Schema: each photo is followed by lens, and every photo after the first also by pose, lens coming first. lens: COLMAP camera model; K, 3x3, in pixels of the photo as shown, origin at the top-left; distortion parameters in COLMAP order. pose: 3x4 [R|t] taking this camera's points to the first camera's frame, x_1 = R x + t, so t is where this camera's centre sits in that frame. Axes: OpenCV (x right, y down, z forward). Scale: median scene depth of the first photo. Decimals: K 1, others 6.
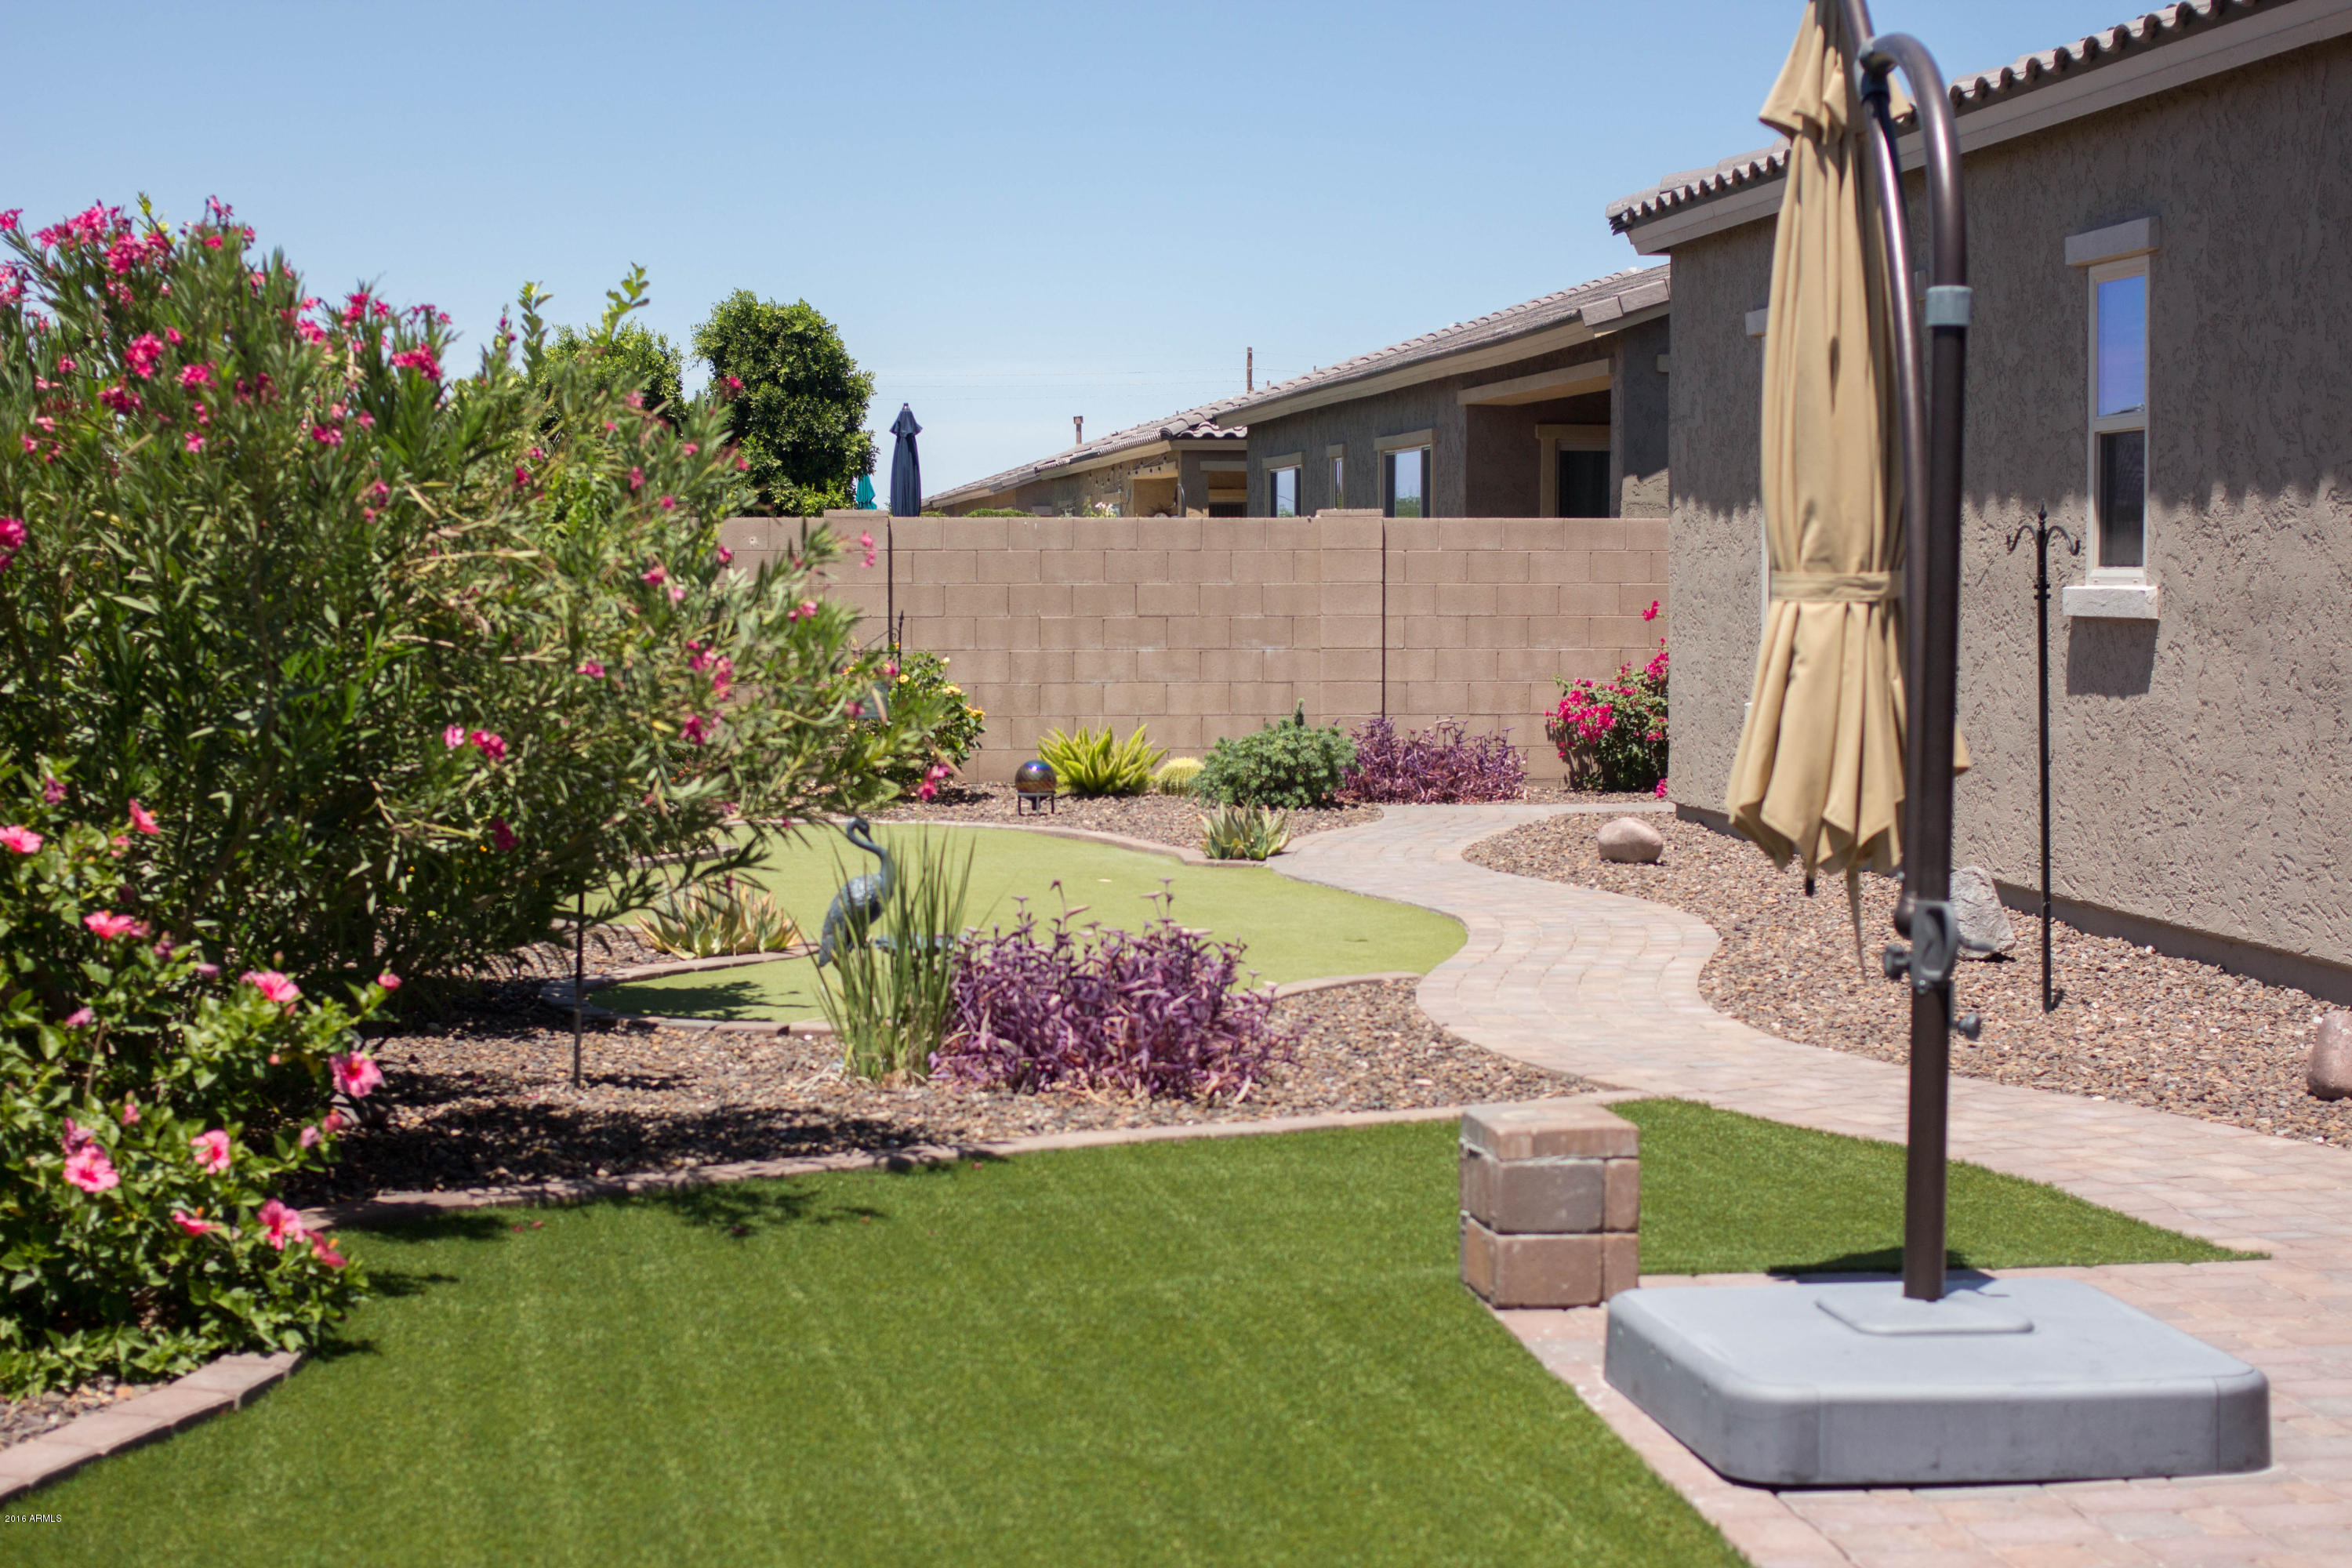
lens RADIAL K [[3841.5, 0, 1175.9], [0, 3841.5, 782.2], [0, 0, 1]] dist [-0.042784, 0.000000]
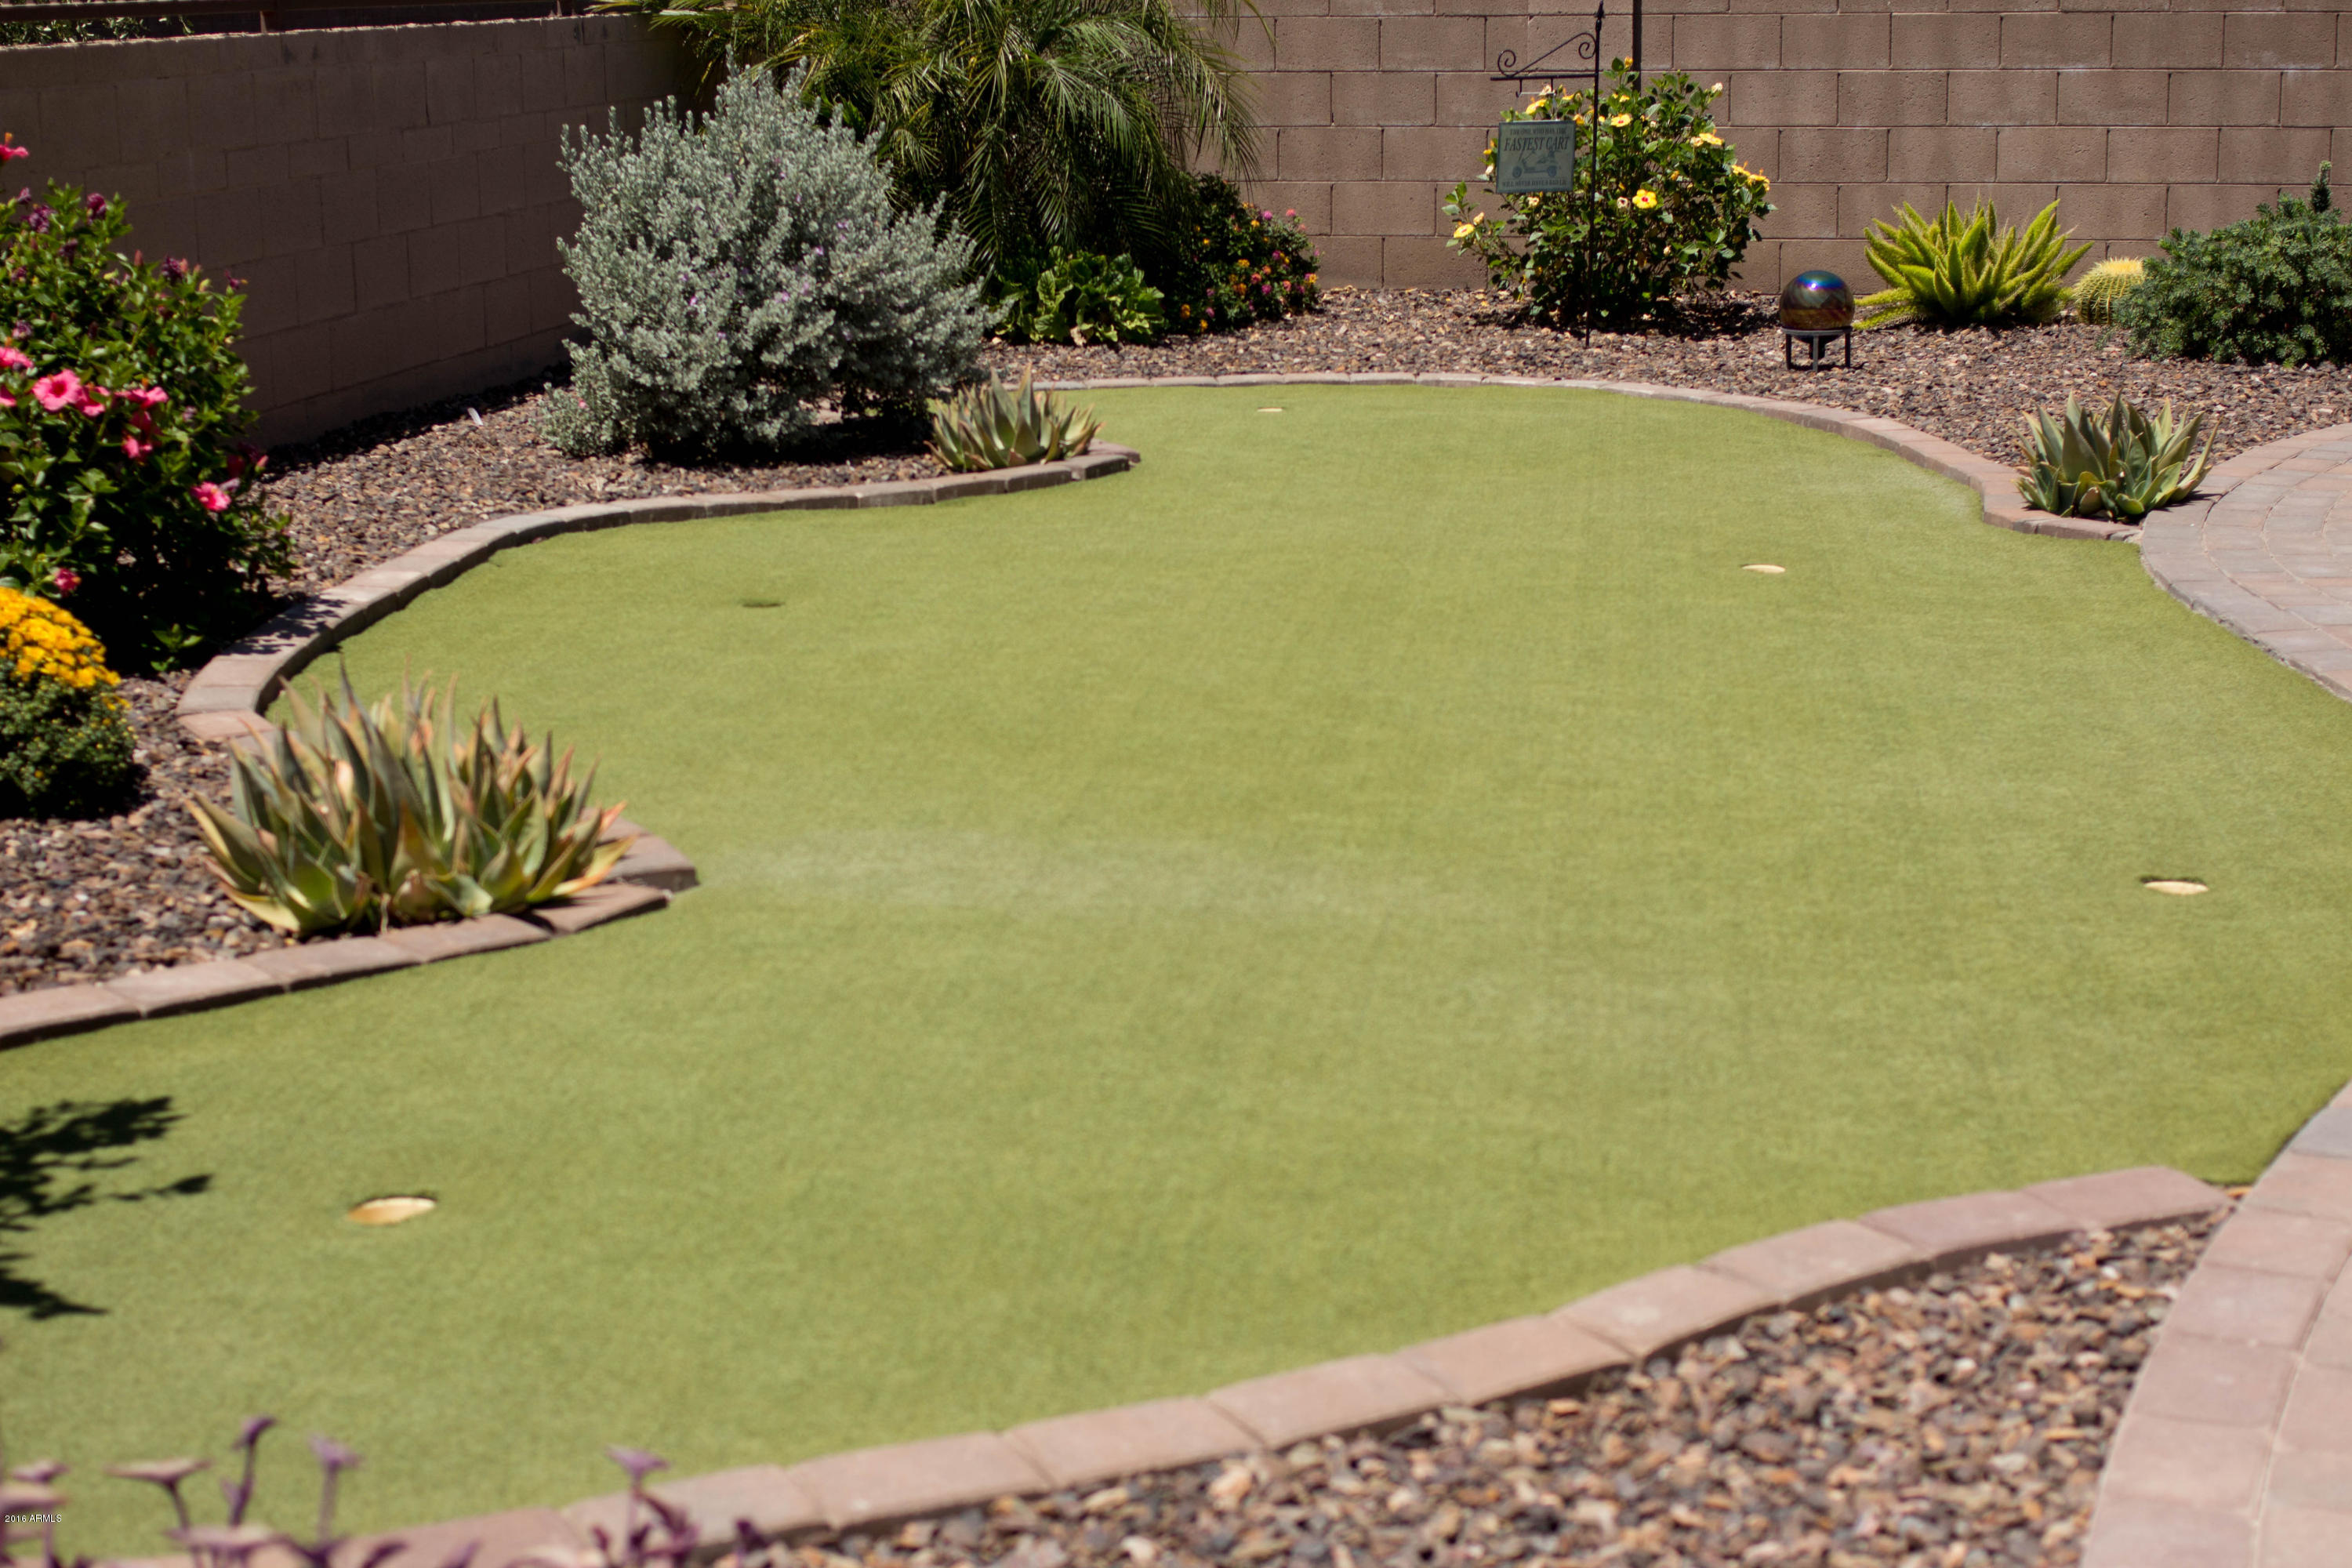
lens RADIAL K [[3841.5, 0, 1176.4], [0, 3841.5, 784.3], [0, 0, 1]] dist [-0.042784, 0.000000]
pose [[0.953509, 0.054413, -0.296410, 0.043681], [-0.008273, 0.987920, 0.154743, -0.017214], [0.301250, -0.145097, 0.942441, 0.423227]]
